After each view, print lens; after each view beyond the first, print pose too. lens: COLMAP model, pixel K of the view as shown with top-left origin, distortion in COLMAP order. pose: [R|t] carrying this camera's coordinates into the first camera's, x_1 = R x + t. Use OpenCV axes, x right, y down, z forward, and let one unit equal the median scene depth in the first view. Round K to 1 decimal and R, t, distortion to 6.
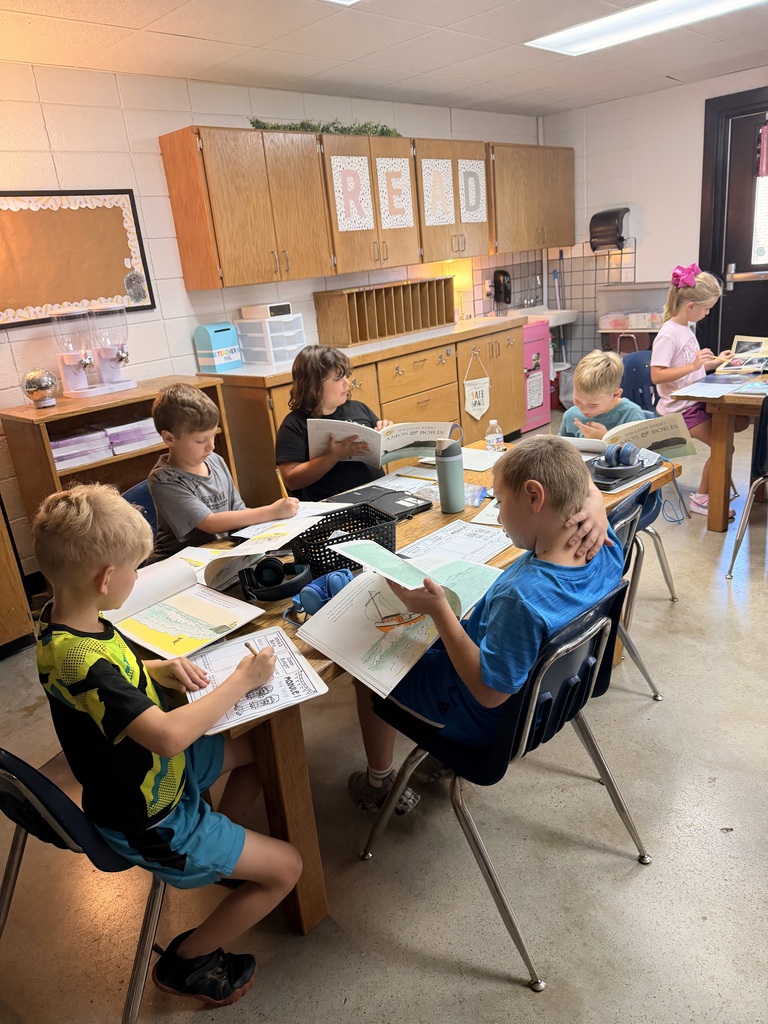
lens RADIAL K [[707.5, 0, 384.0], [0, 707.5, 512.0], [0, 0, 1]] dist [0.004592, -0.020415]
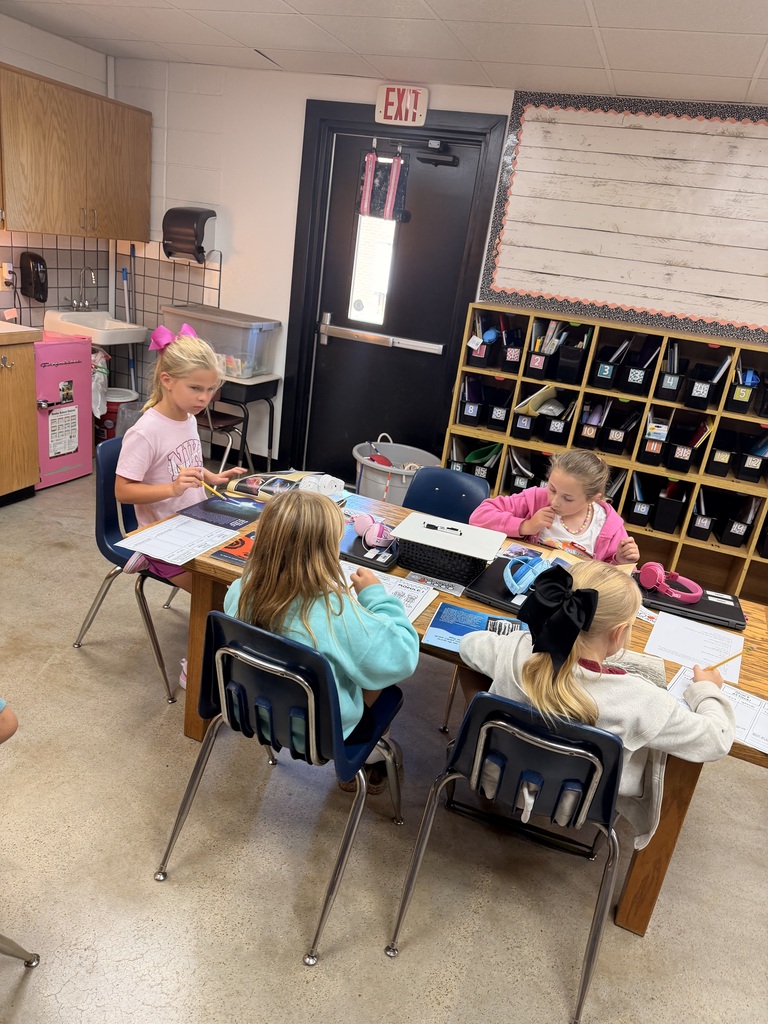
lens RADIAL K [[713.9, 0, 384.0], [0, 713.9, 512.0], [0, 0, 1]] dist [0.054386, -0.077725]
pose [[0.896198, 0.073886, 0.437458, 0.239135], [-0.083440, 0.996509, 0.002631, -0.148659], [-0.435737, -0.038859, 0.899235, 0.243634]]
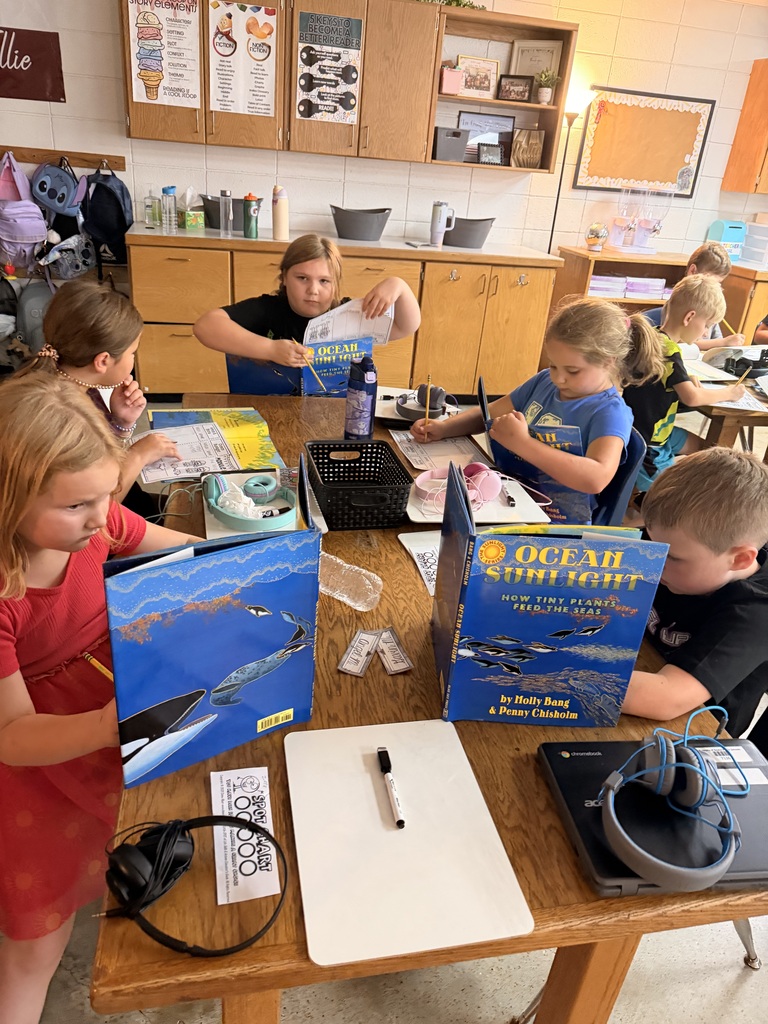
lens RADIAL K [[712.1, 0, 384.0], [0, 712.1, 512.0], [0, 0, 1]] dist [0.001528, -0.001853]
pose [[0.812859, 0.398766, -0.424554, 0.000495], [-0.341075, 0.916731, 0.208017, 0.128632], [0.472152, -0.024284, 0.881183, -0.345143]]
